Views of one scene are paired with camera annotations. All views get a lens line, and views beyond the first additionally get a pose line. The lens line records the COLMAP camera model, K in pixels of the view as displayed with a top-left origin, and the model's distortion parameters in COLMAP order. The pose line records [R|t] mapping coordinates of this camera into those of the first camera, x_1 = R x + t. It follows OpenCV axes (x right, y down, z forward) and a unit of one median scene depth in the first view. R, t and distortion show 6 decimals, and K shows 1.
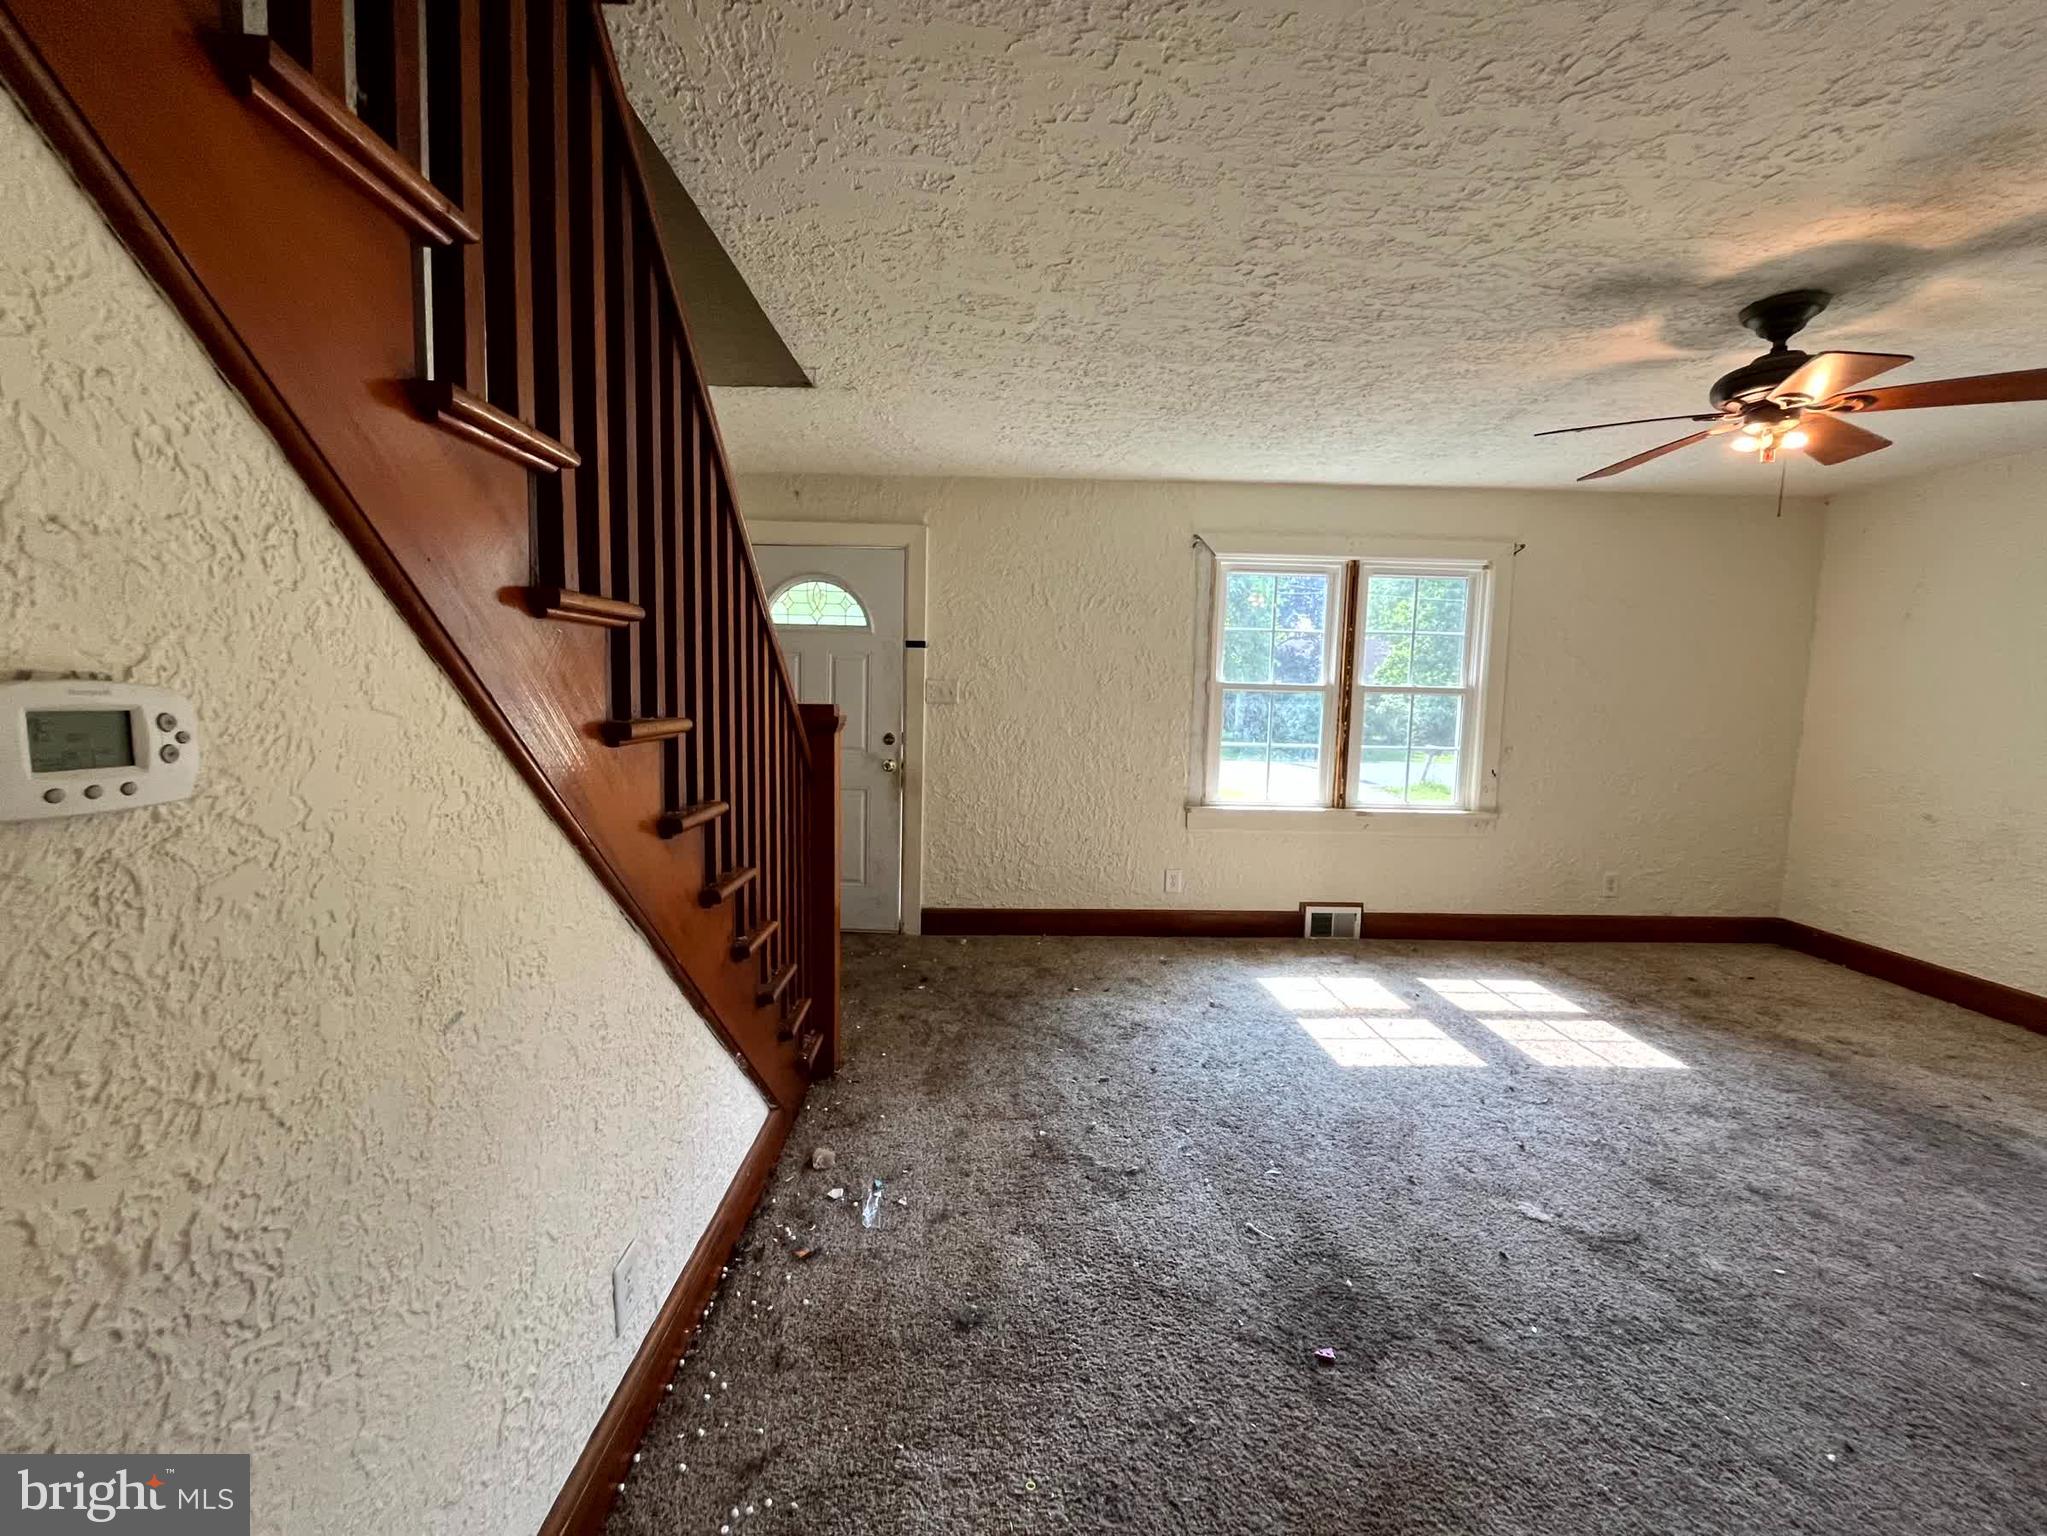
lens RADIAL K [[828.8, 0, 1023.5], [0, 828.8, 768.0], [0, 0, 1]] dist [-0.003790, -0.000347]
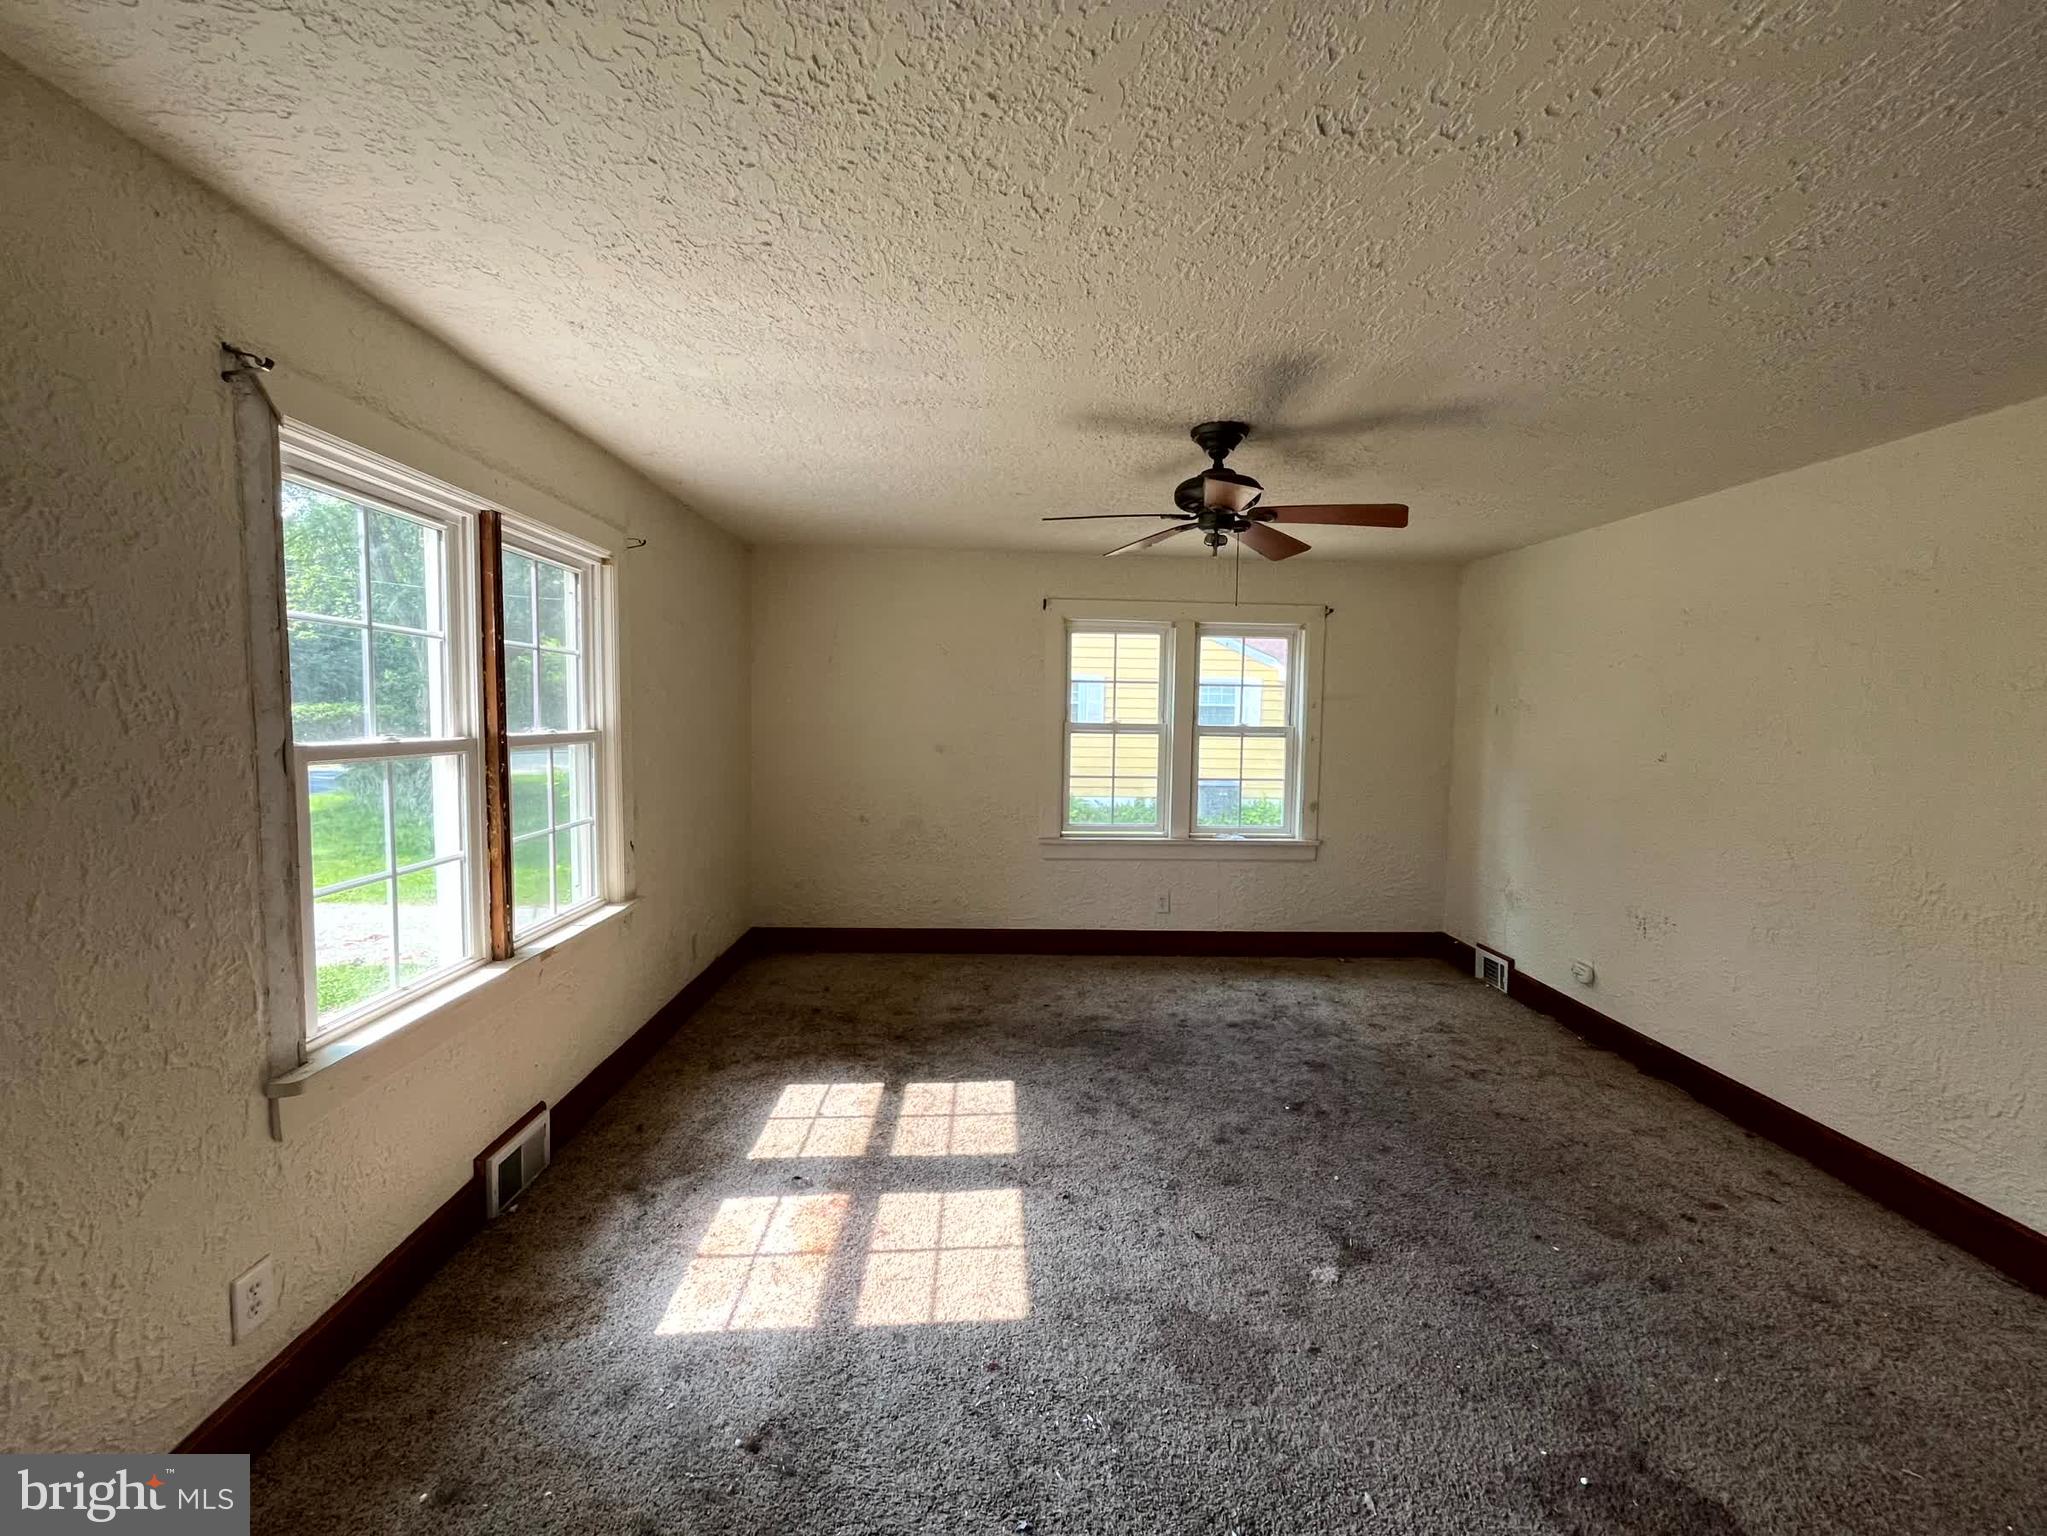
lens RADIAL K [[828.8, 0, 1023.5], [0, 828.8, 768.0], [0, 0, 1]] dist [-0.003790, -0.000347]
pose [[-0.015116, -0.089521, 0.995870, -0.204430], [0.084414, 0.992314, 0.090482, -0.123634], [-0.996316, 0.085433, -0.007443, 0.811572]]
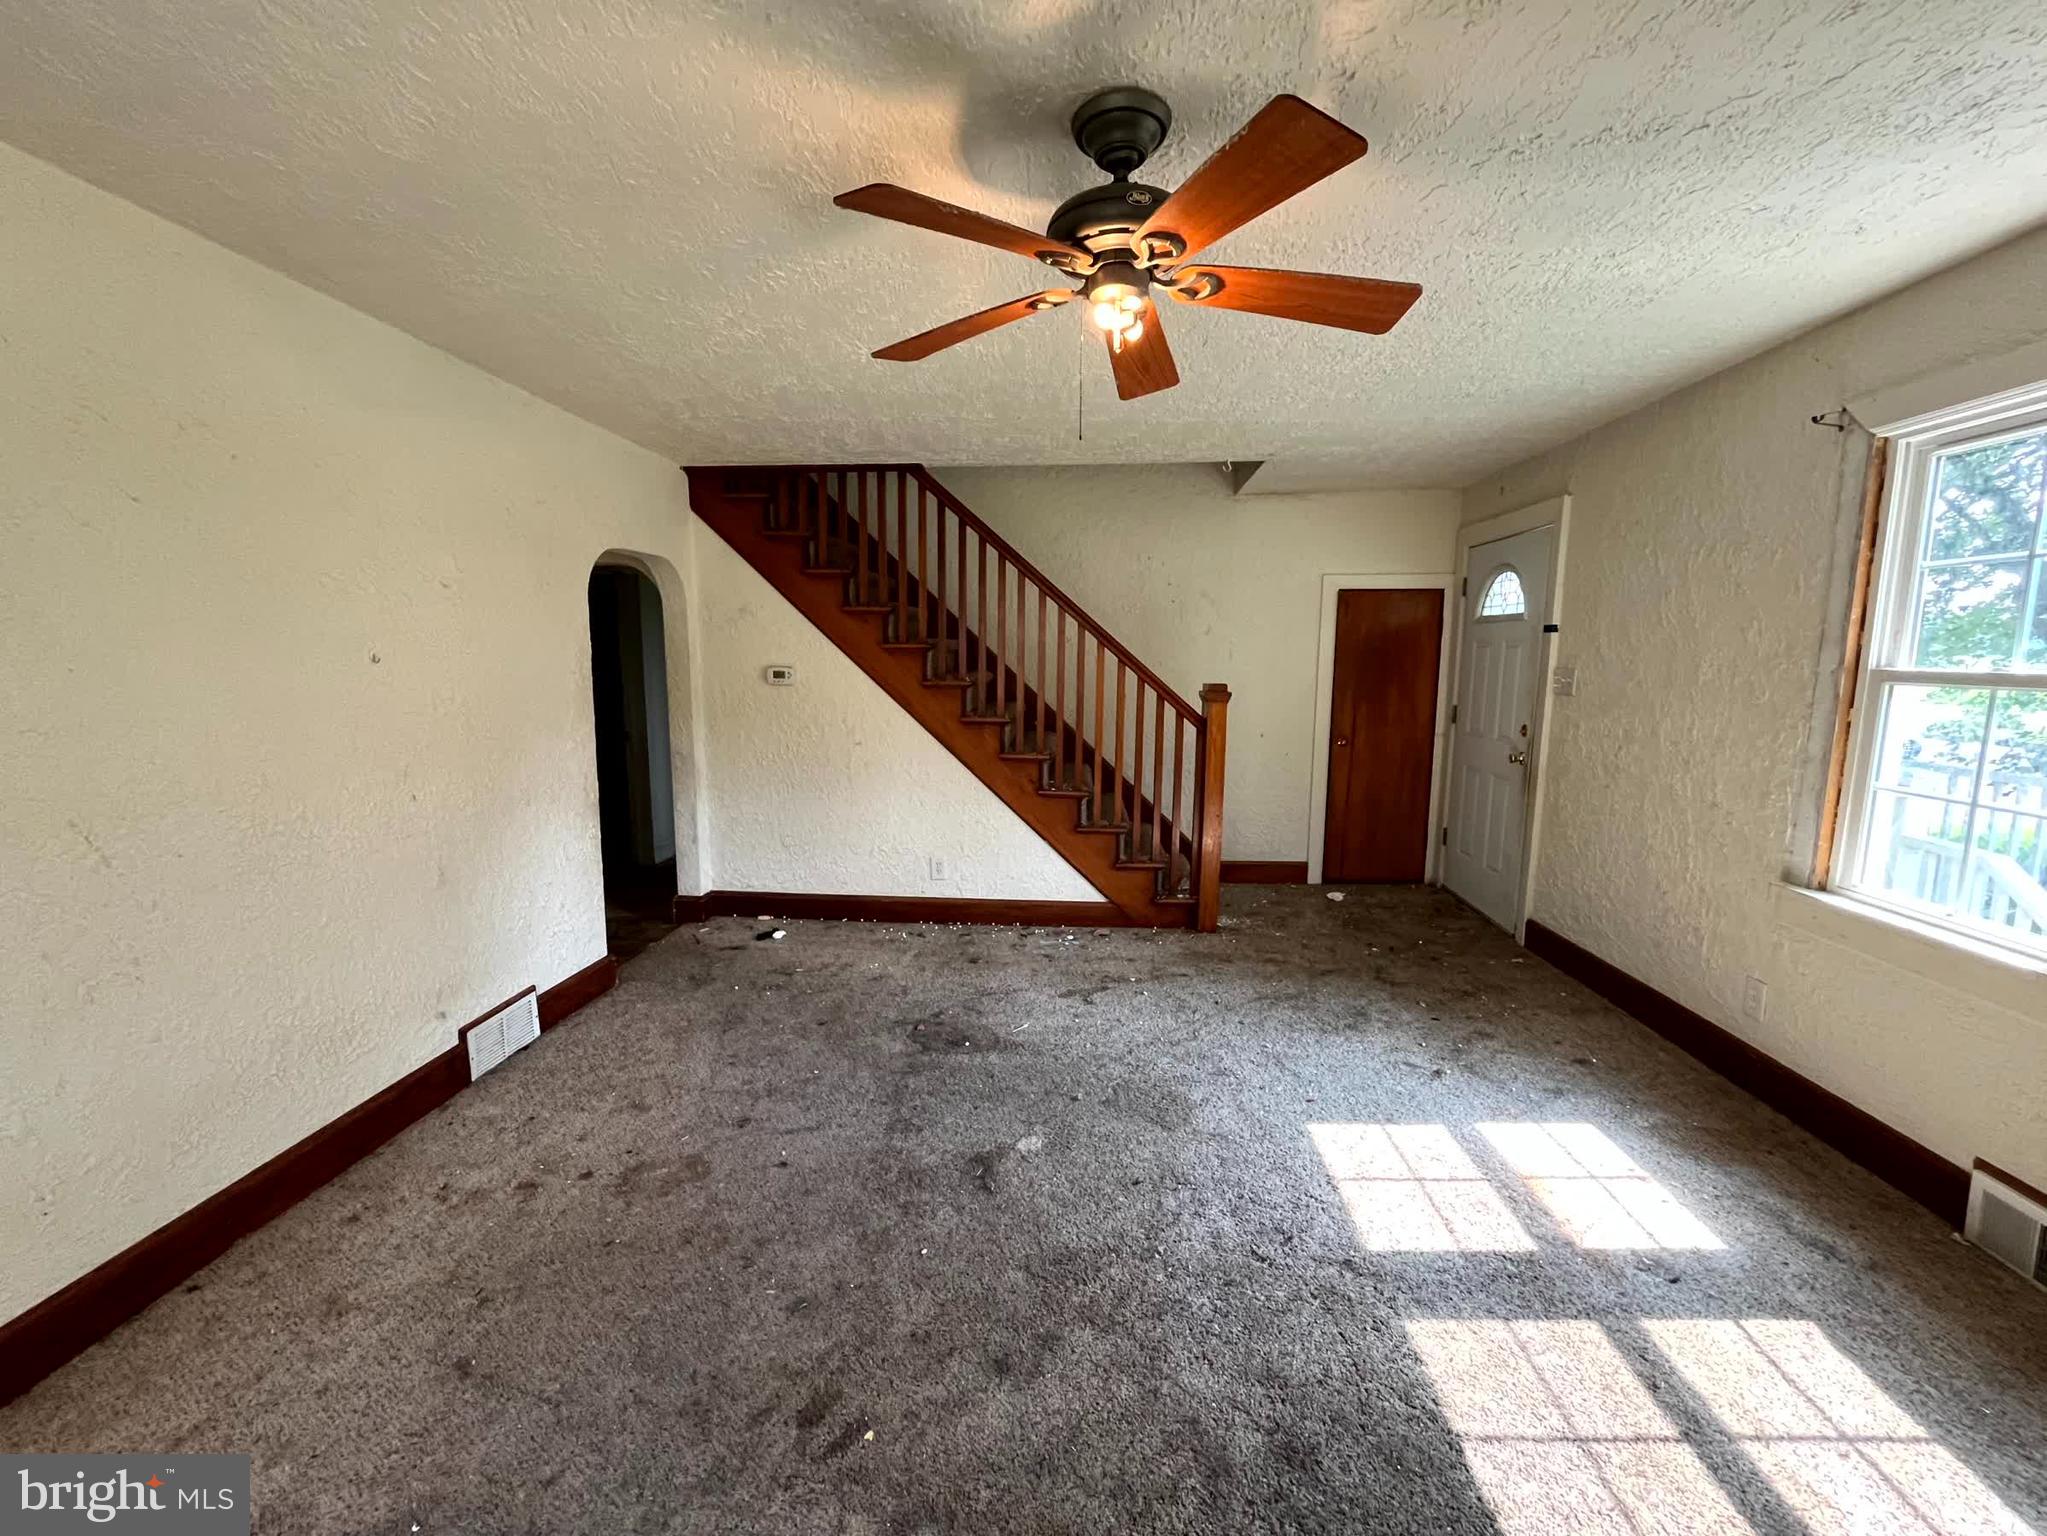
lens RADIAL K [[828.8, 0, 1023.5], [0, 828.8, 768.0], [0, 0, 1]] dist [-0.003790, -0.000347]
pose [[-0.094831, 0.115792, -0.988736, 1.016886], [-0.106262, 0.986360, 0.125706, -0.061754], [0.989806, 0.116986, -0.081233, 0.627359]]
